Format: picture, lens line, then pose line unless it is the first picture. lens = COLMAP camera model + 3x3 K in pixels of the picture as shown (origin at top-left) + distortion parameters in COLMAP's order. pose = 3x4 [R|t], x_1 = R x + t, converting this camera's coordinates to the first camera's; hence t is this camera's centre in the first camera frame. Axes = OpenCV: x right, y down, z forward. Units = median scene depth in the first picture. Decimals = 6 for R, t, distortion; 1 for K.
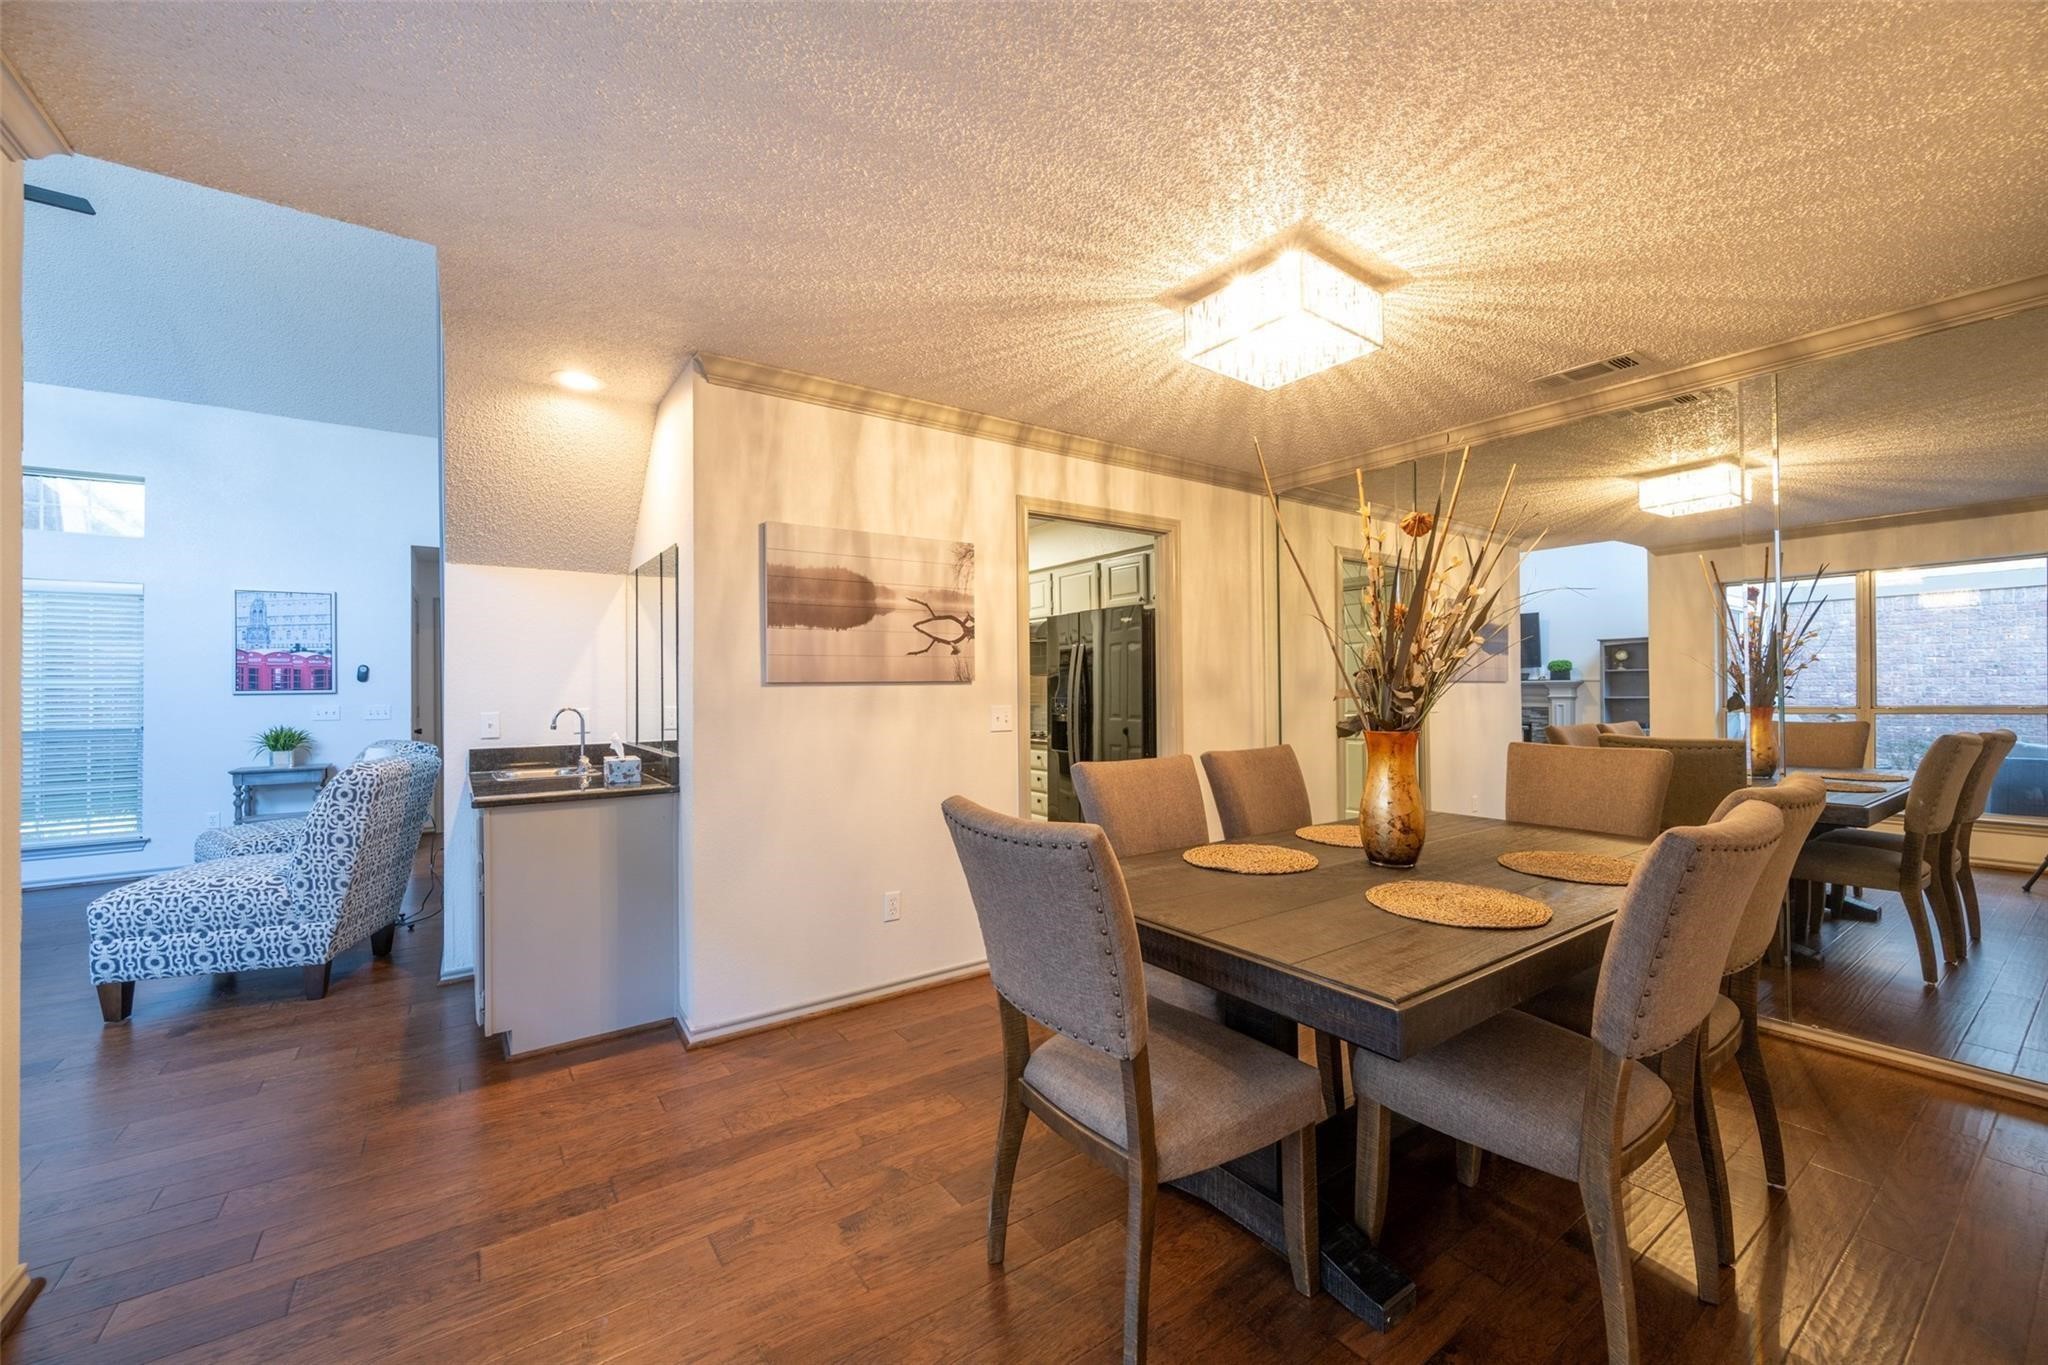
lens RADIAL K [[817.6, 0, 1051.7], [0, 817.6, 677.6], [0, 0, 1]] dist [-0.002438, 0.000573]
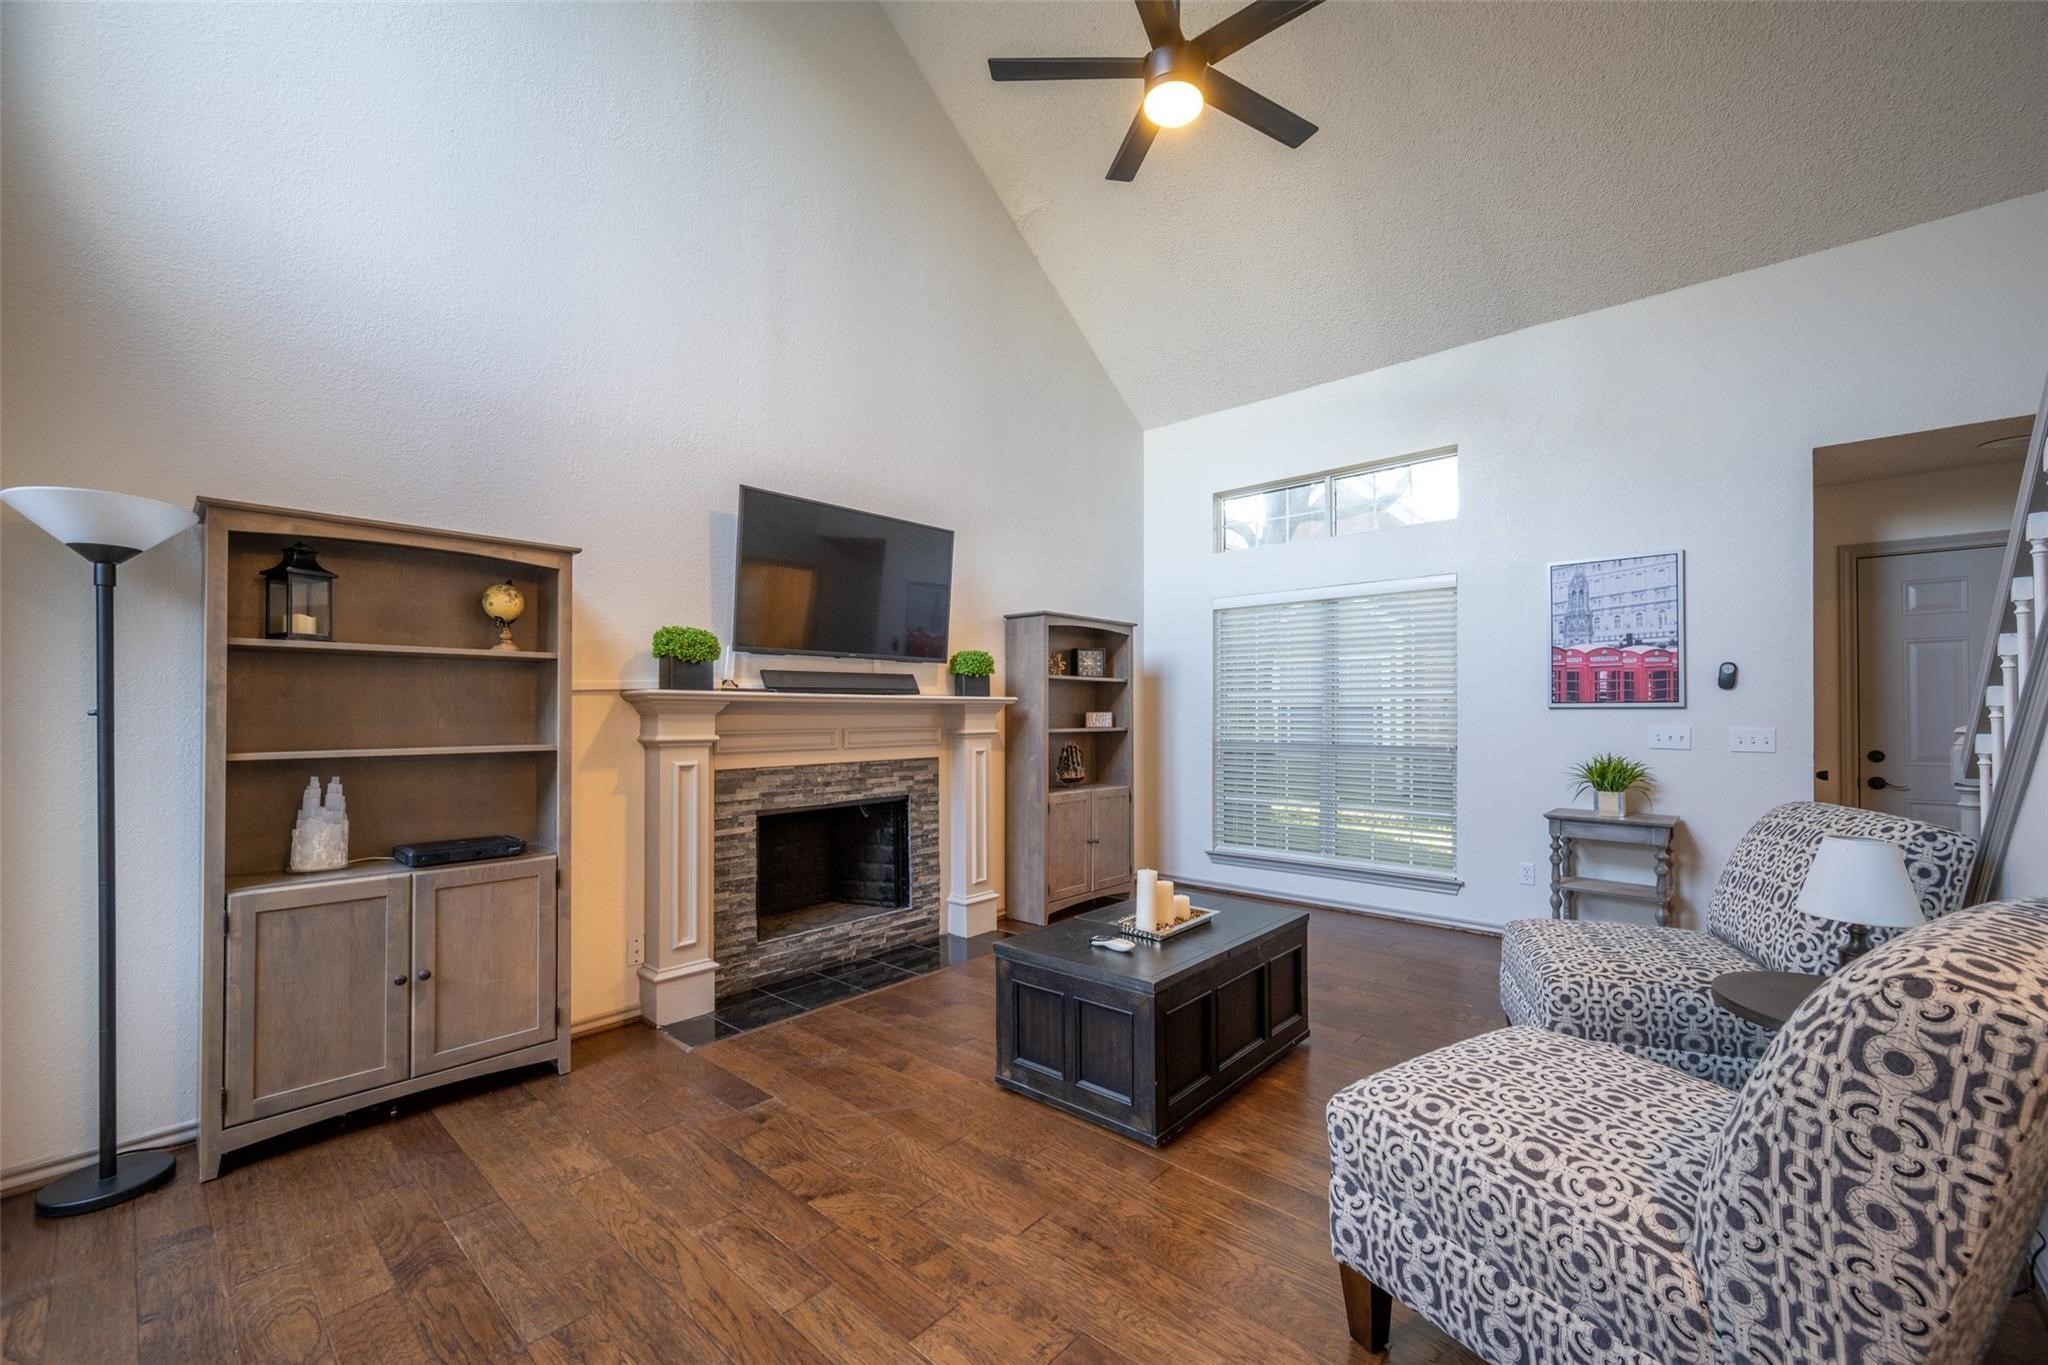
lens RADIAL K [[817.6, 0, 1021.5], [0, 817.6, 701.9], [0, 0, 1]] dist [-0.002438, 0.000573]
pose [[0.213637, 0.003733, -0.976906, -0.393682], [0.005011, 0.999975, 0.004917, 0.009432], [0.976900, -0.005946, 0.213613, 0.386442]]
